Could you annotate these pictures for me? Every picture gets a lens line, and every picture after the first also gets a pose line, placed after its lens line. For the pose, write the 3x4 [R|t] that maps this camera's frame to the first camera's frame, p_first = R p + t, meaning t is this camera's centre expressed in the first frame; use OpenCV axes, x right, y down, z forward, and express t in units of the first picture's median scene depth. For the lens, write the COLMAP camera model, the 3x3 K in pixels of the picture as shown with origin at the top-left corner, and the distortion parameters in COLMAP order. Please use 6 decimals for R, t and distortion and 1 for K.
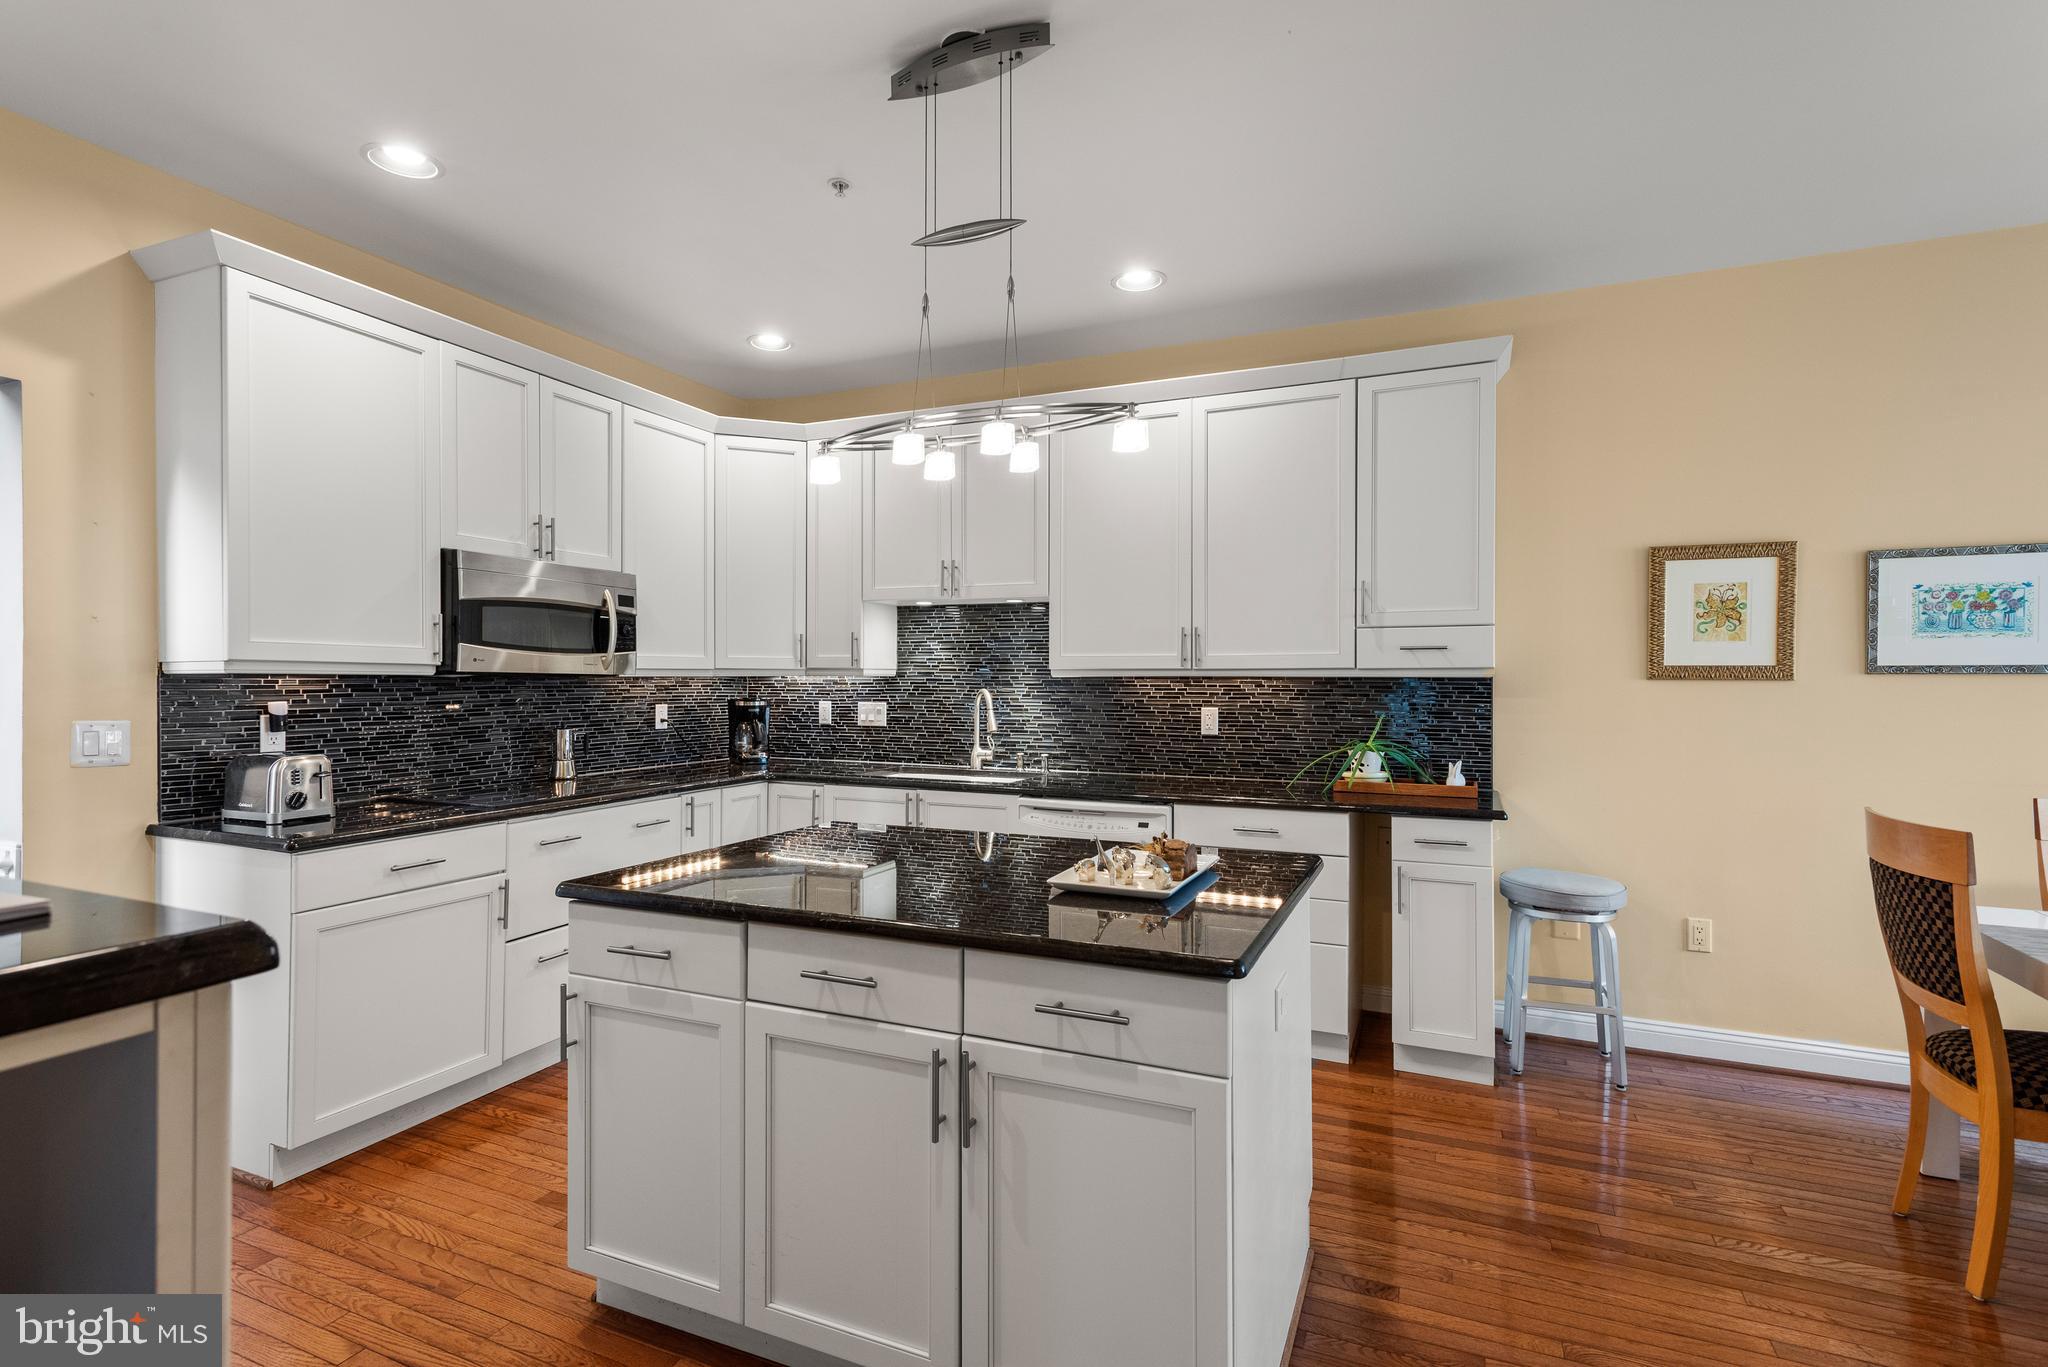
lens RADIAL K [[966.9, 0, 1029.0], [0, 966.9, 688.7], [0, 0, 1]] dist [0.020499, -0.011081]
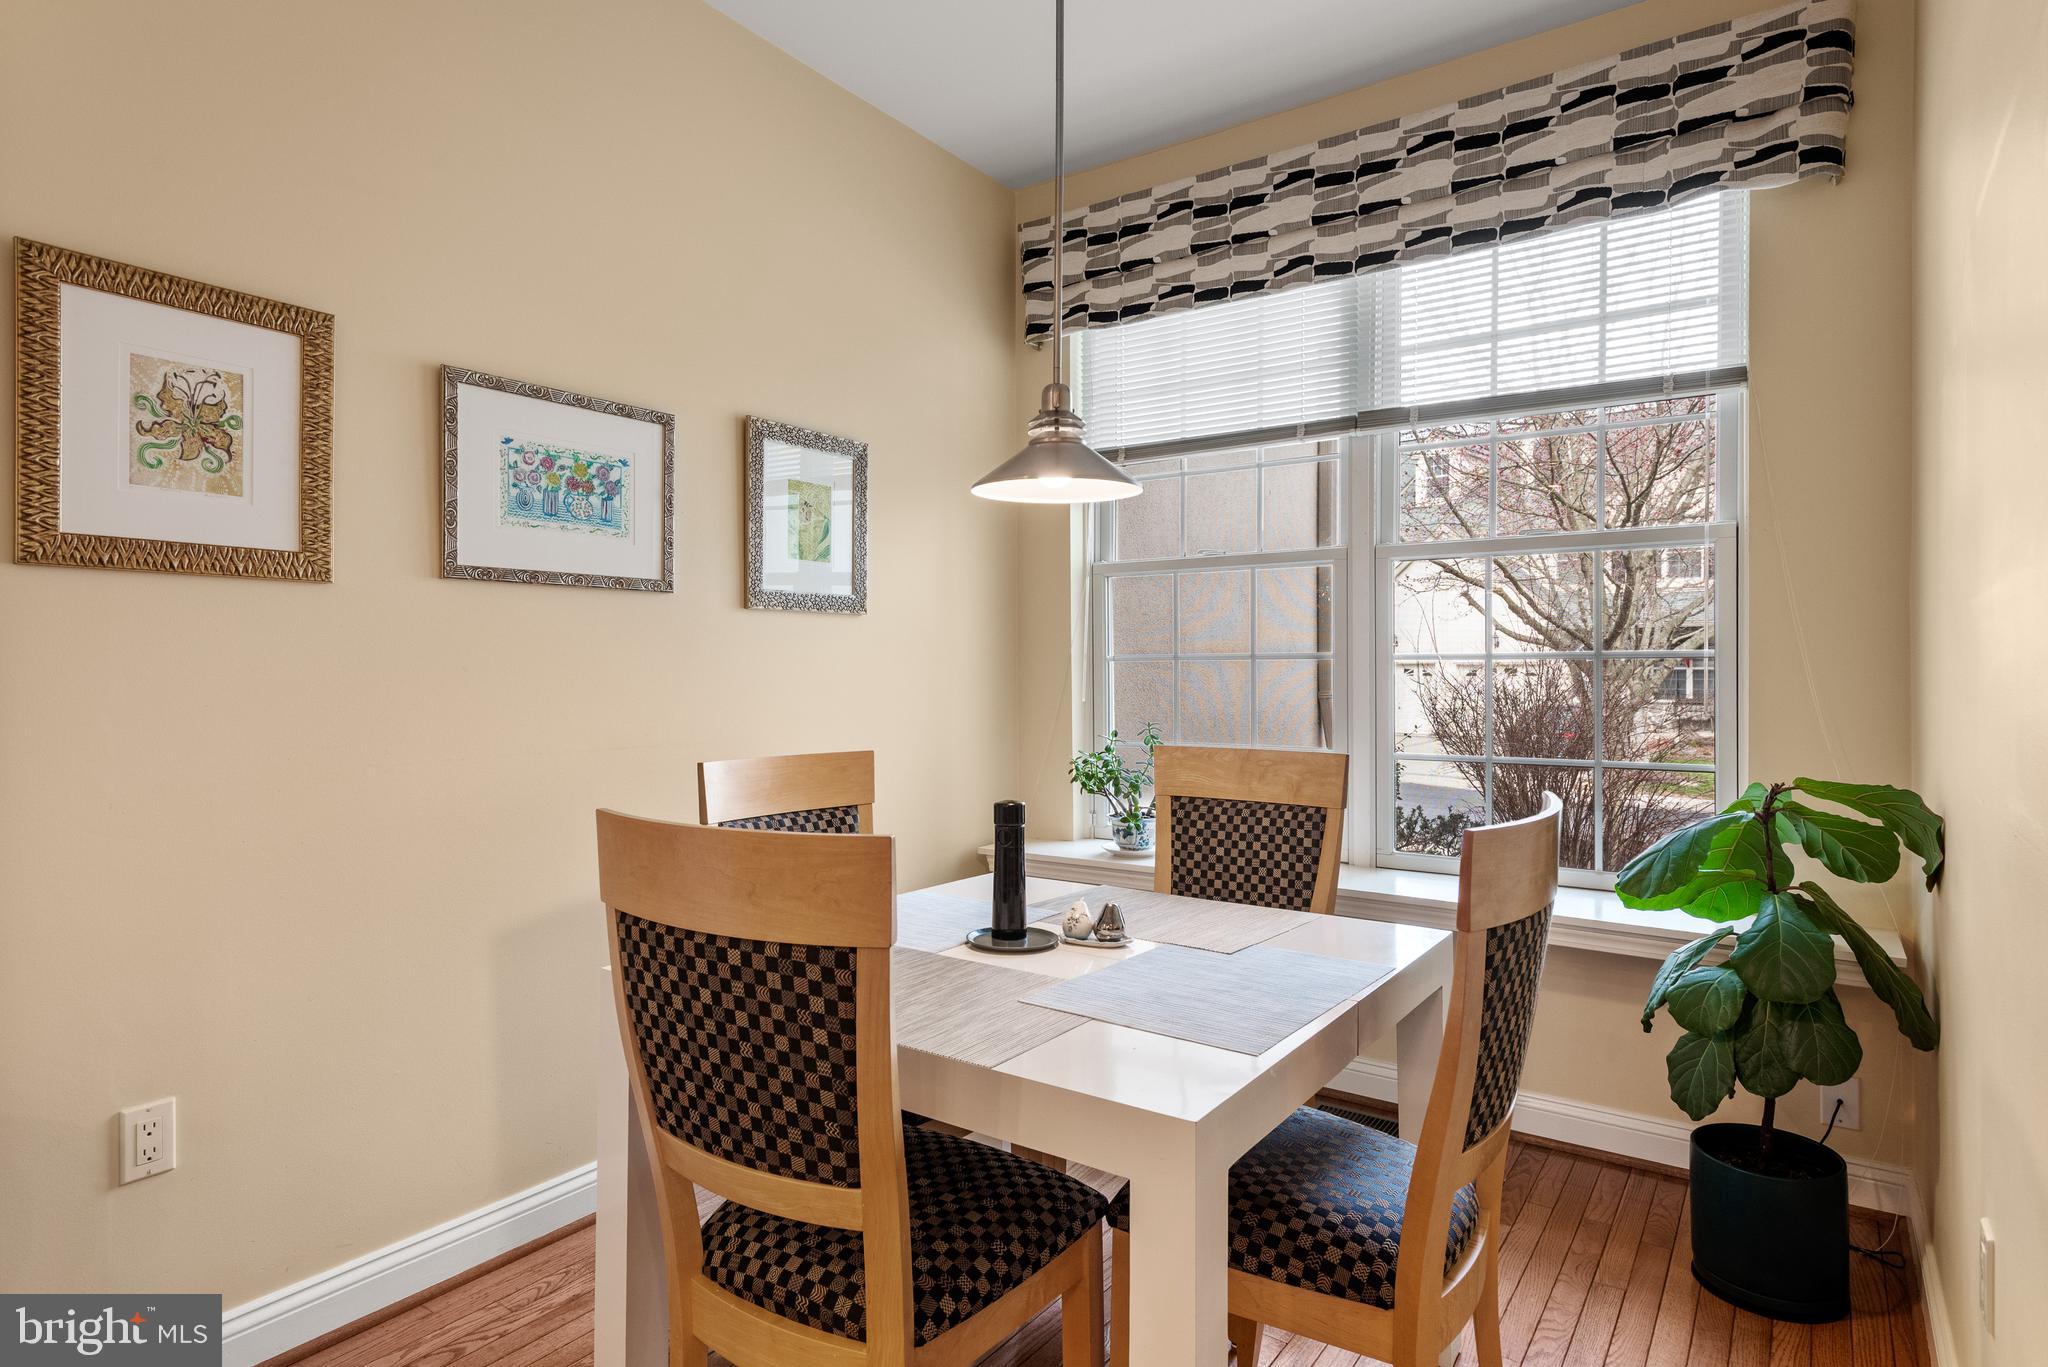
lens RADIAL K [[1110.0, 0, 1031.3], [0, 1110.0, 669.3], [0, 0, 1]] dist [0.012064, -0.001376]
pose [[0.202368, -0.005613, 0.979293, 0.247033], [0.012223, 0.999920, 0.003205, 0.035855], [-0.979233, 0.011321, 0.202421, 0.459290]]
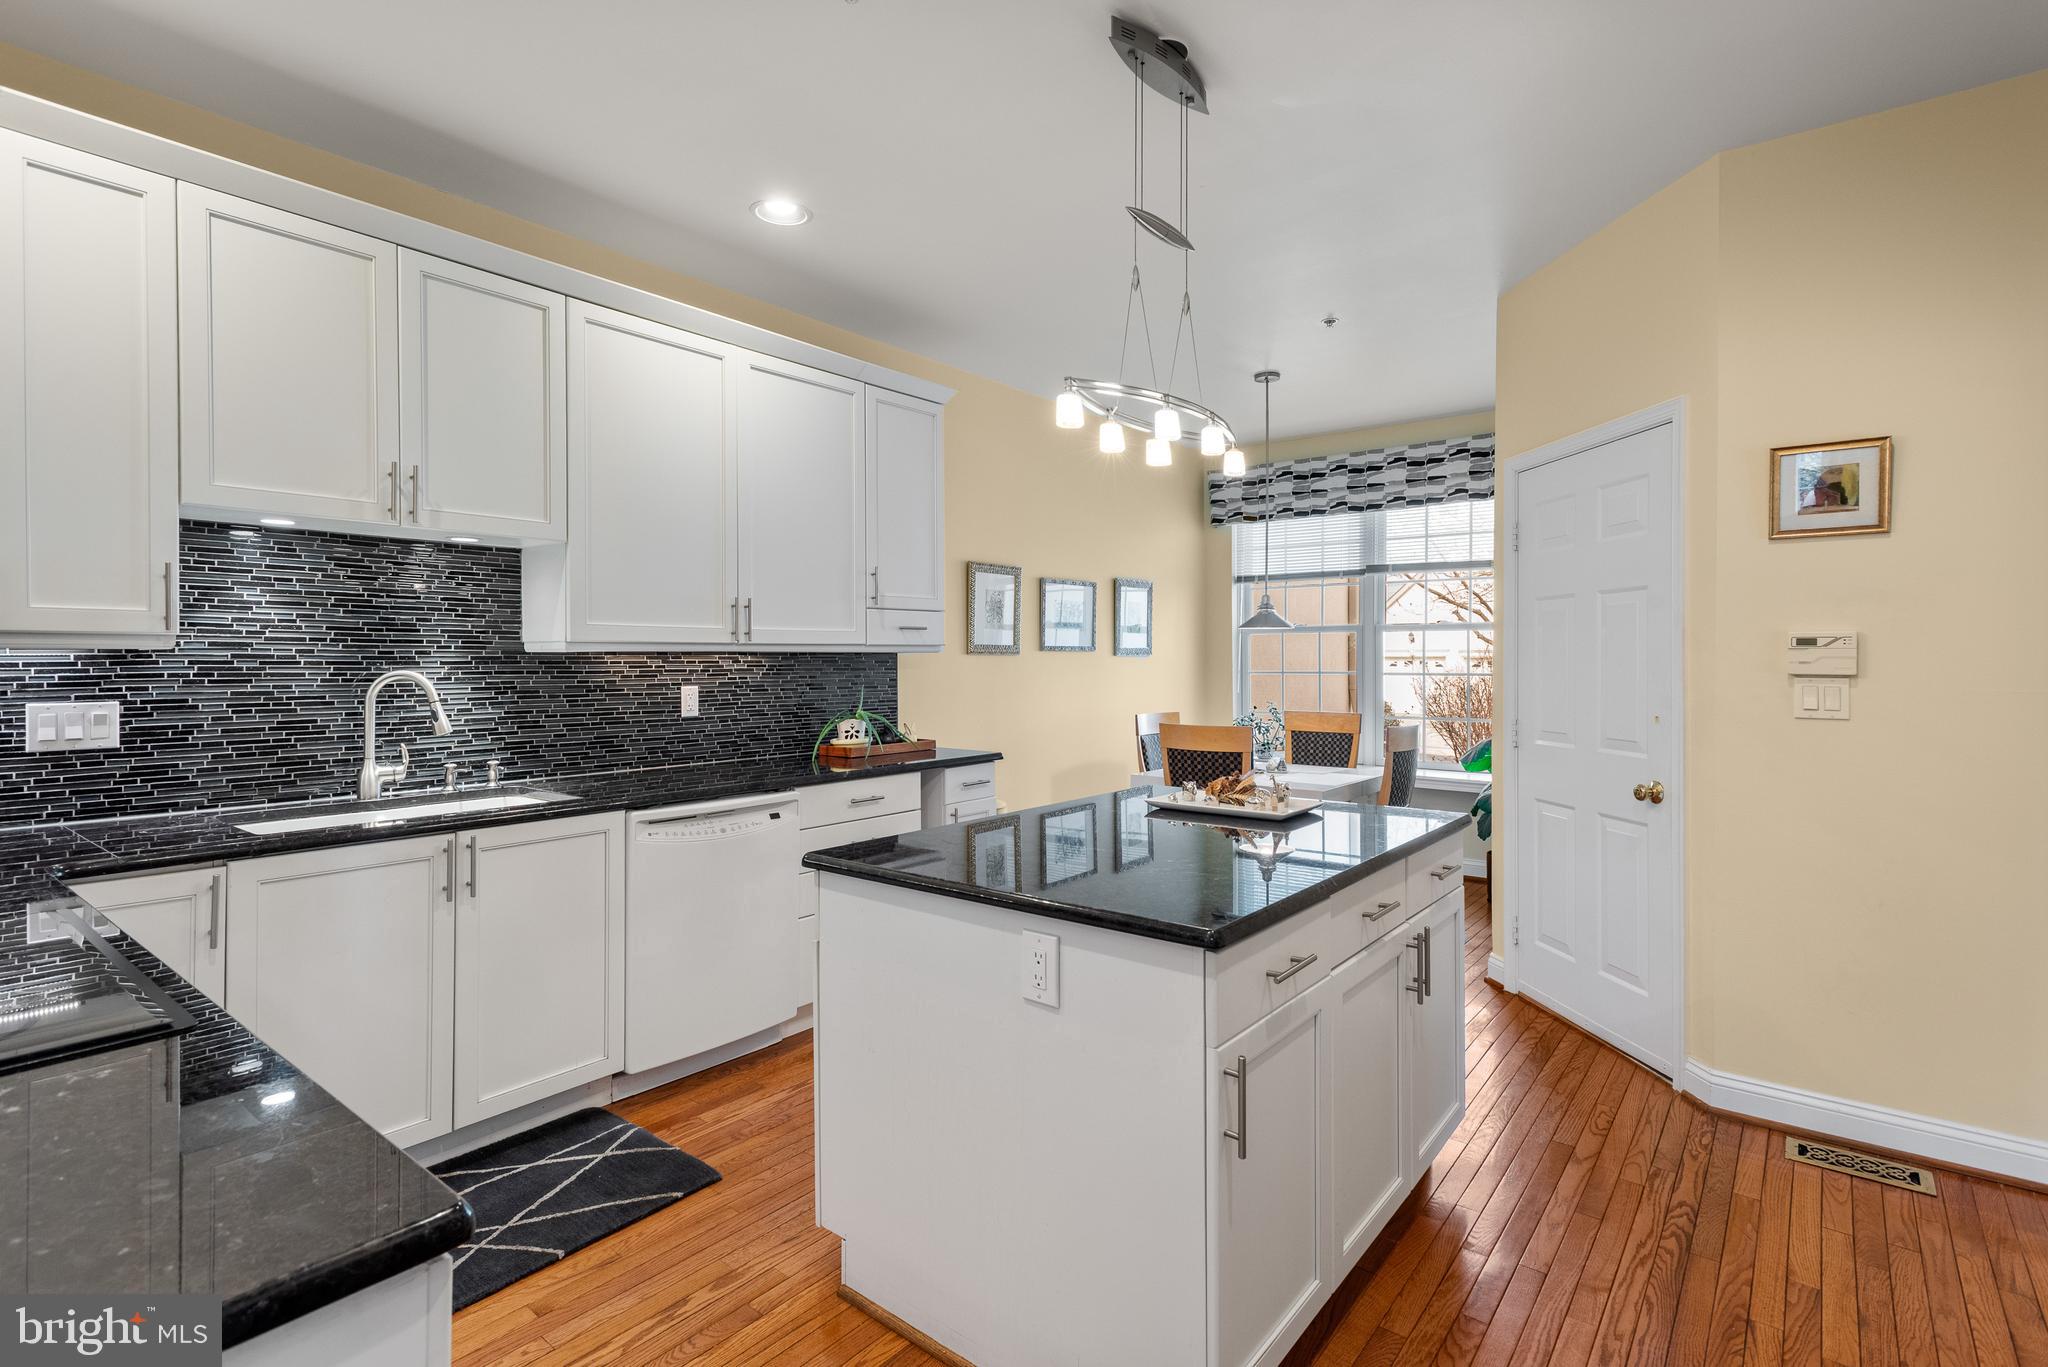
lens RADIAL K [[976.4, 0, 1029.7], [0, 976.4, 659.9], [0, 0, 1]] dist [0.003048, 0.000145]
pose [[0.260876, -0.006024, 0.965353, -0.665316], [0.011457, 0.999929, 0.003144, -0.004543], [-0.965304, 0.010240, 0.260927, 0.509677]]
